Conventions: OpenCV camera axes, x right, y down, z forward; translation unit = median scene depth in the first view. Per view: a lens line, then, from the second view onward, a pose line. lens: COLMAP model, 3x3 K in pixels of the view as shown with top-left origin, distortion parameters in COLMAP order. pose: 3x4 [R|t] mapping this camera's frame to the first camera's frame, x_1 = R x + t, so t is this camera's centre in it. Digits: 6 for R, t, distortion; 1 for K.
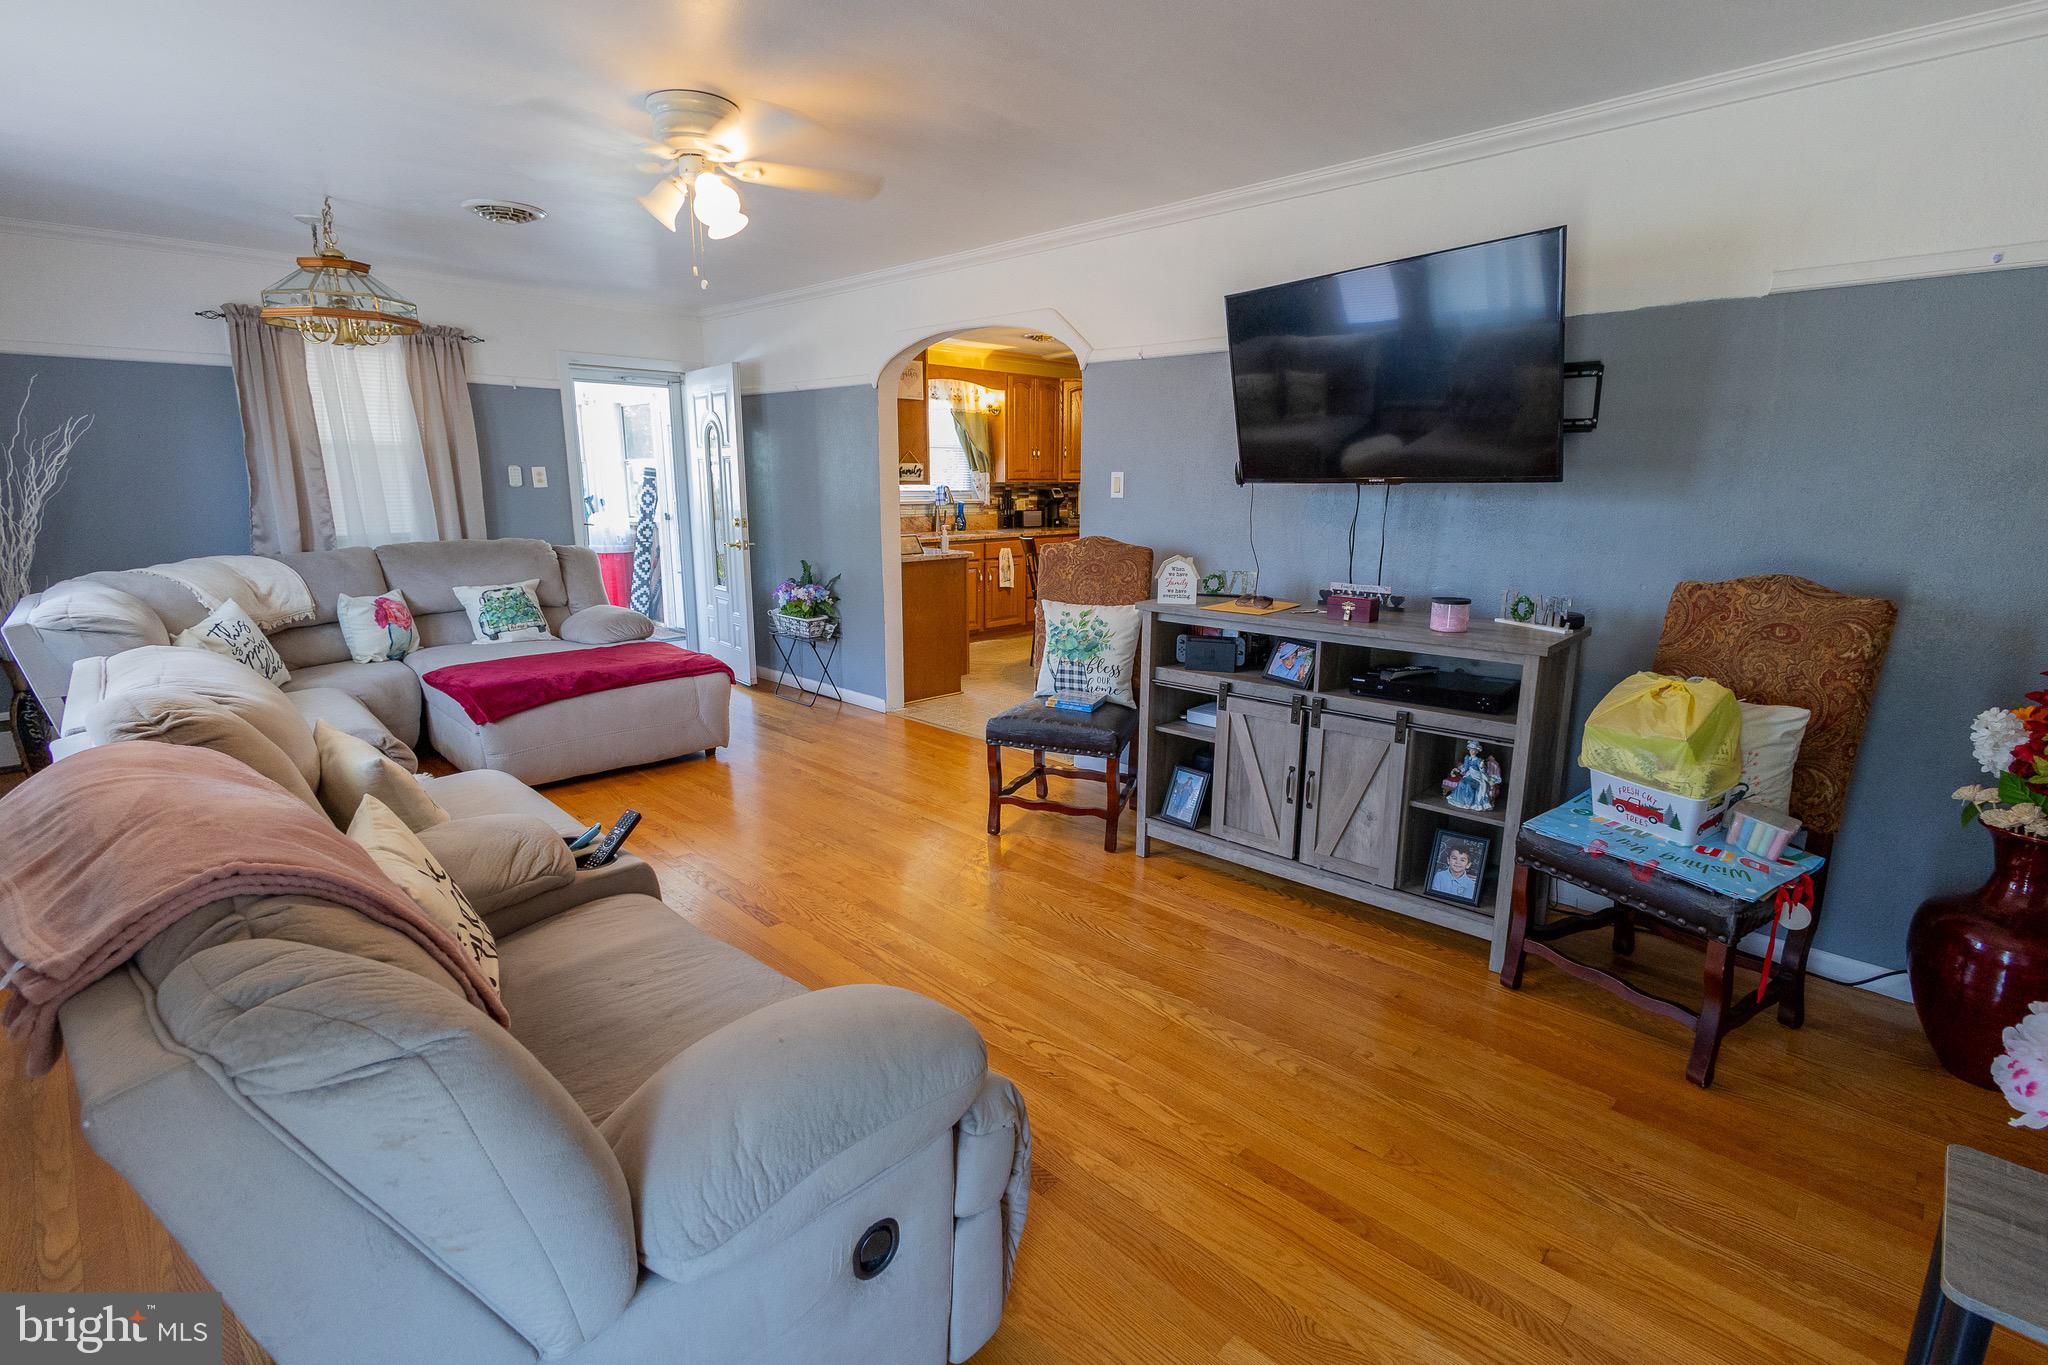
lens RADIAL K [[952.4, 0, 1030.3], [0, 952.4, 680.7], [0, 0, 1]] dist [0.011396, -0.001064]
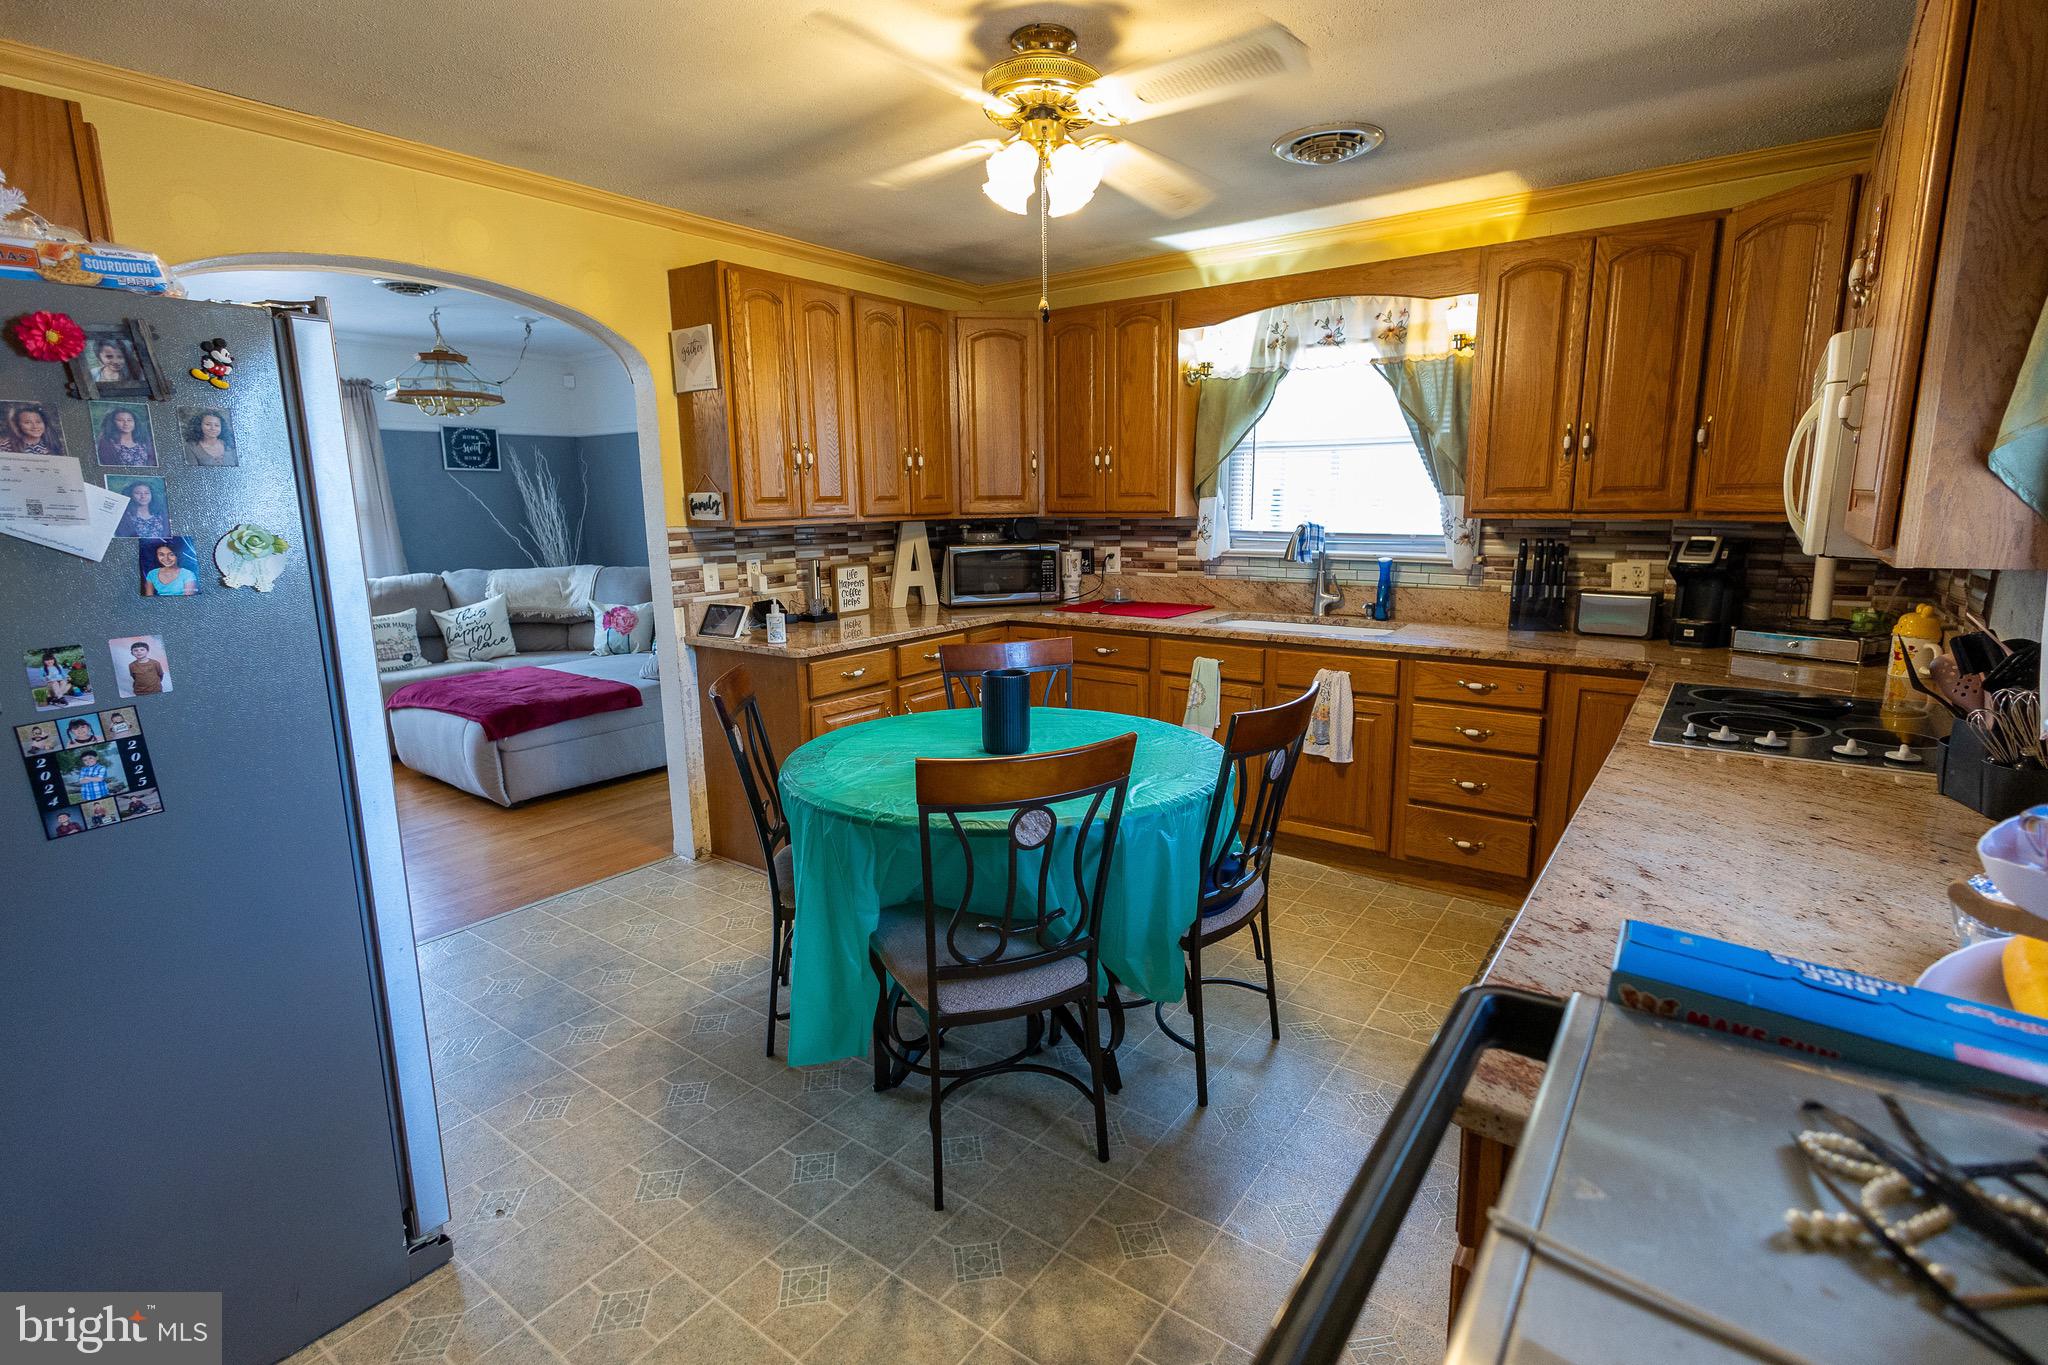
lens RADIAL K [[952.4, 0, 1011.6], [0, 952.4, 673.4], [0, 0, 1]] dist [0.011396, -0.001064]
pose [[0.121038, 0.178545, -0.976459, 0.373354], [-0.195927, 0.968636, 0.152828, -0.172971], [0.973120, 0.172816, 0.152224, 0.781751]]
